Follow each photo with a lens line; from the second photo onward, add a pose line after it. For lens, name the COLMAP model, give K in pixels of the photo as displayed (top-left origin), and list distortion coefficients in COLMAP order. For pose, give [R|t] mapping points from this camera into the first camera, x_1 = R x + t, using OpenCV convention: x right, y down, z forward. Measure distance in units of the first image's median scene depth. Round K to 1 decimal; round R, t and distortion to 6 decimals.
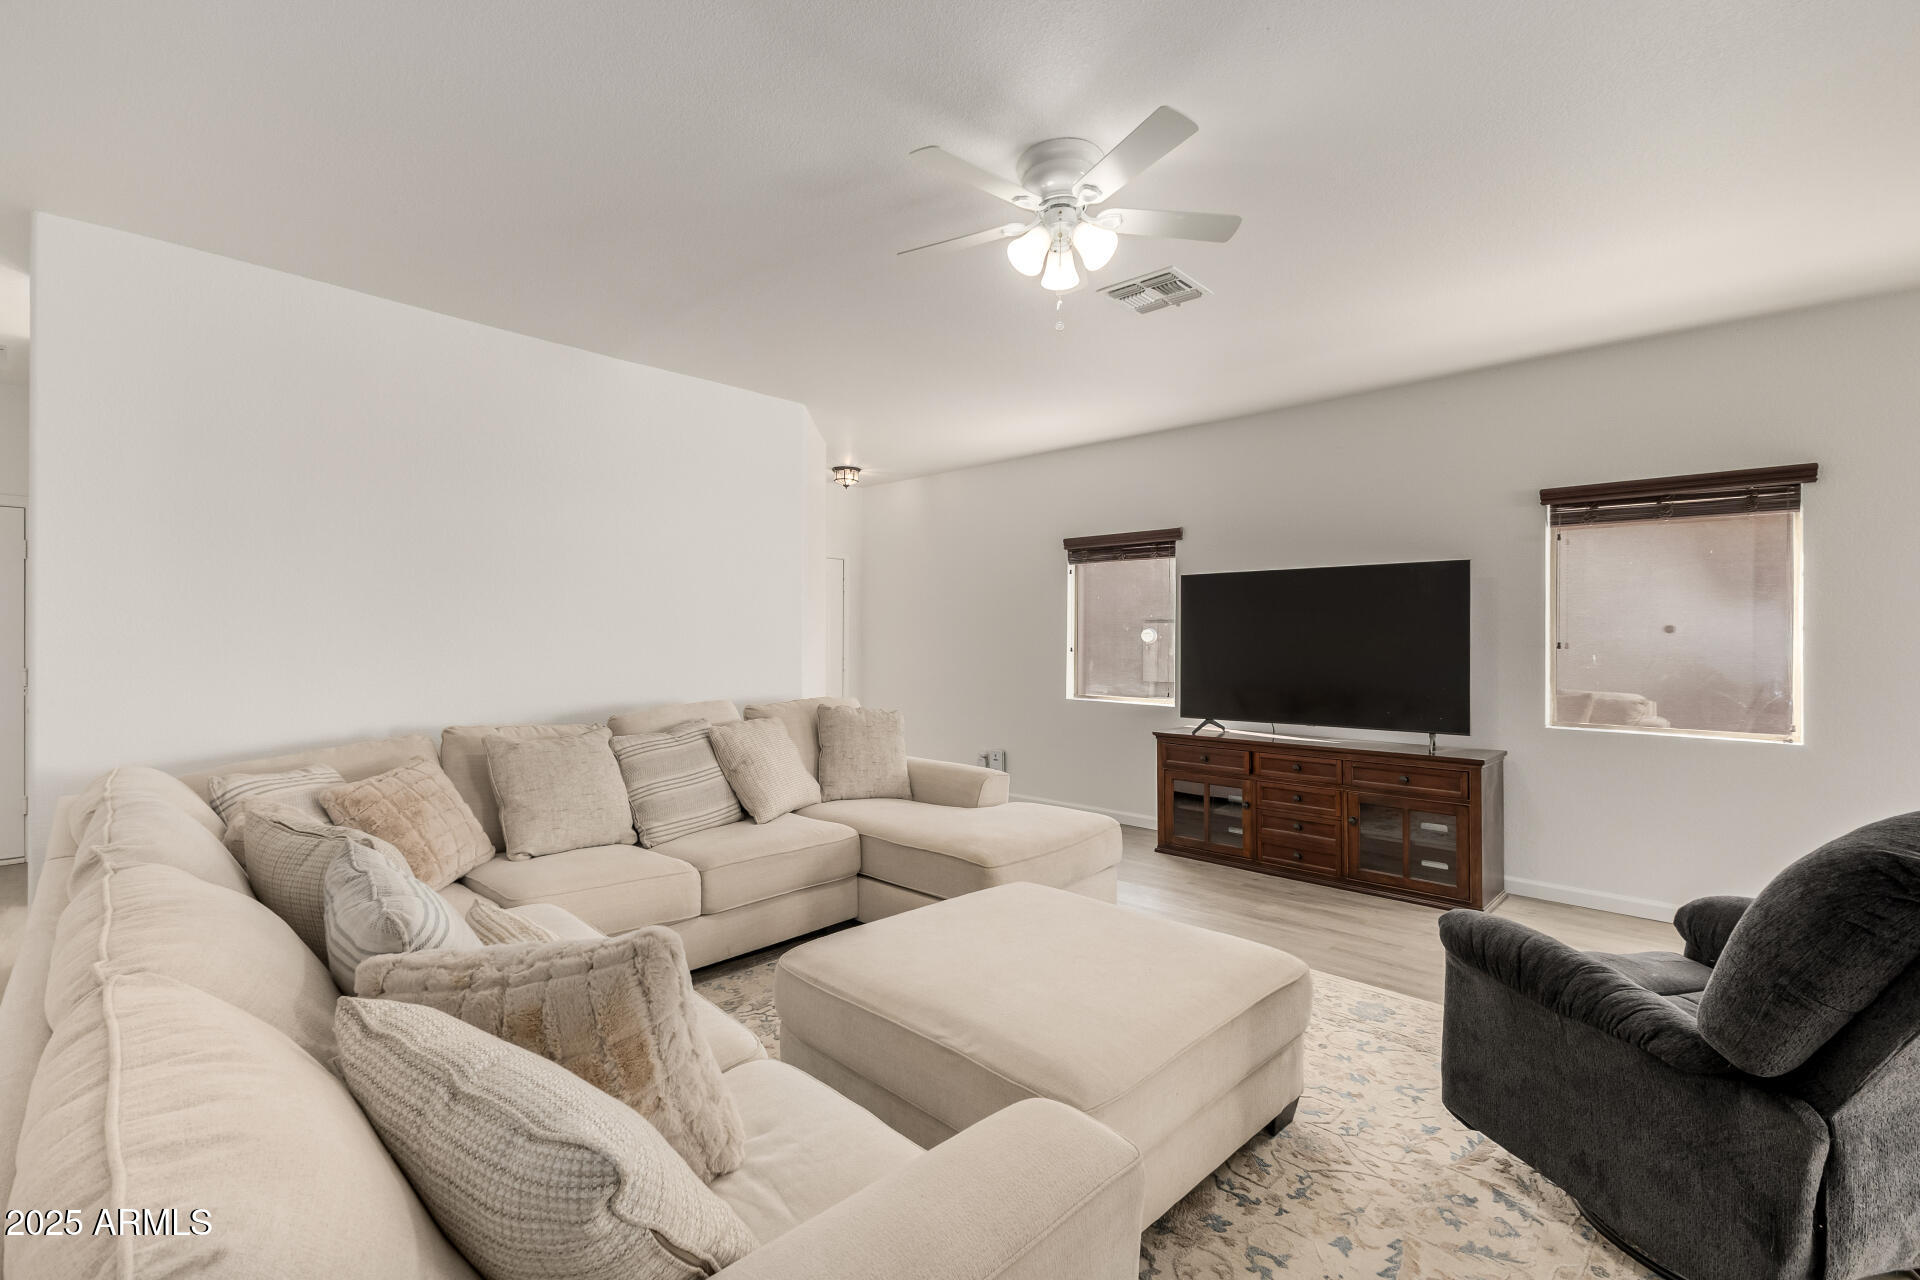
lens RADIAL K [[838.6, 0, 926.3], [0, 838.6, 642.3], [0, 0, 1]] dist [0.014369, -0.002864]
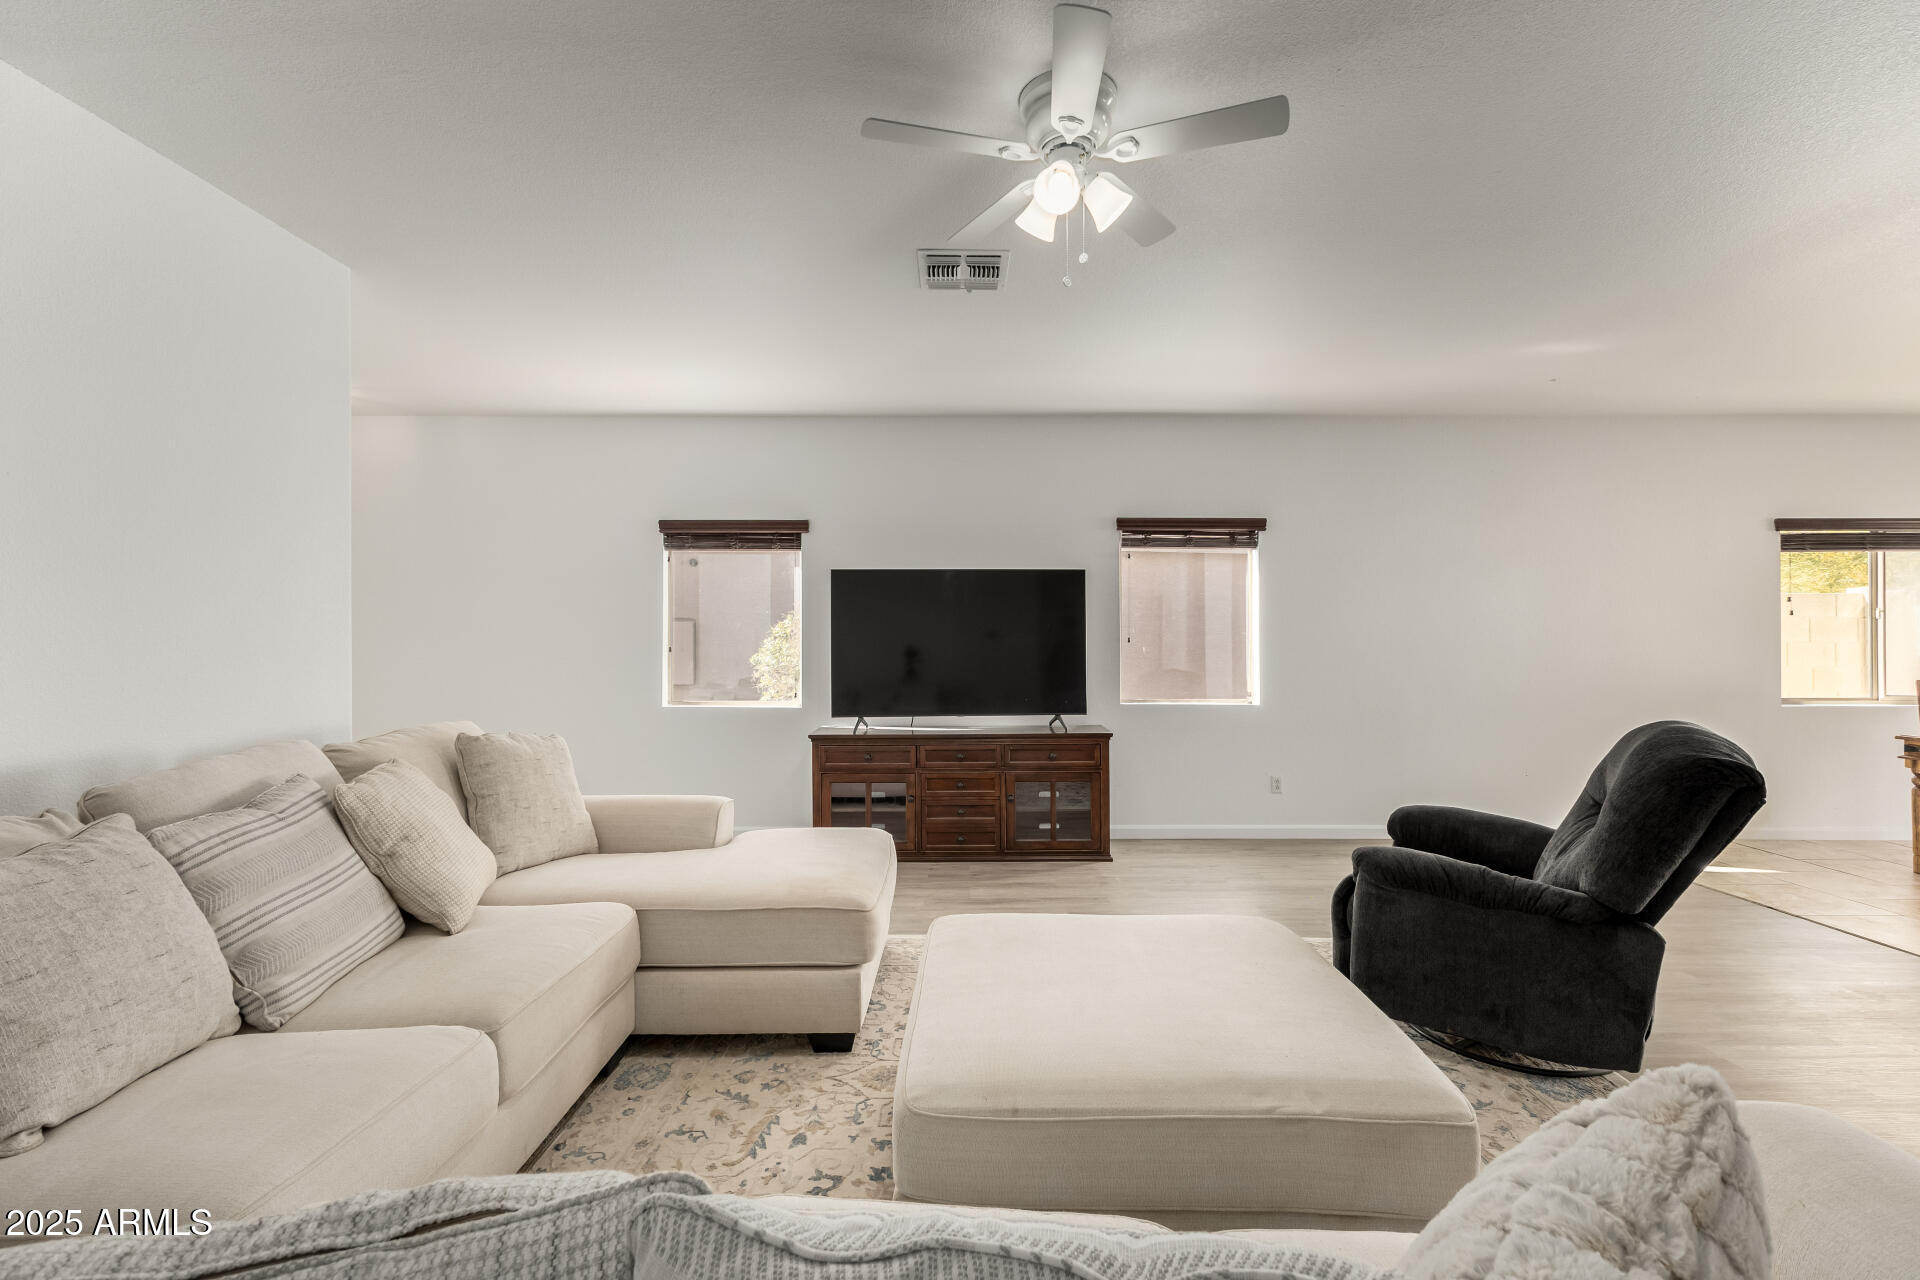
lens RADIAL K [[838.6, 0, 956.7], [0, 838.6, 639.0], [0, 0, 1]] dist [0.014369, -0.002864]
pose [[0.711068, -0.003028, 0.703116, -0.334971], [0.007041, 0.999971, -0.002813, 0.004145], [-0.703088, 0.006951, 0.711069, 0.268792]]
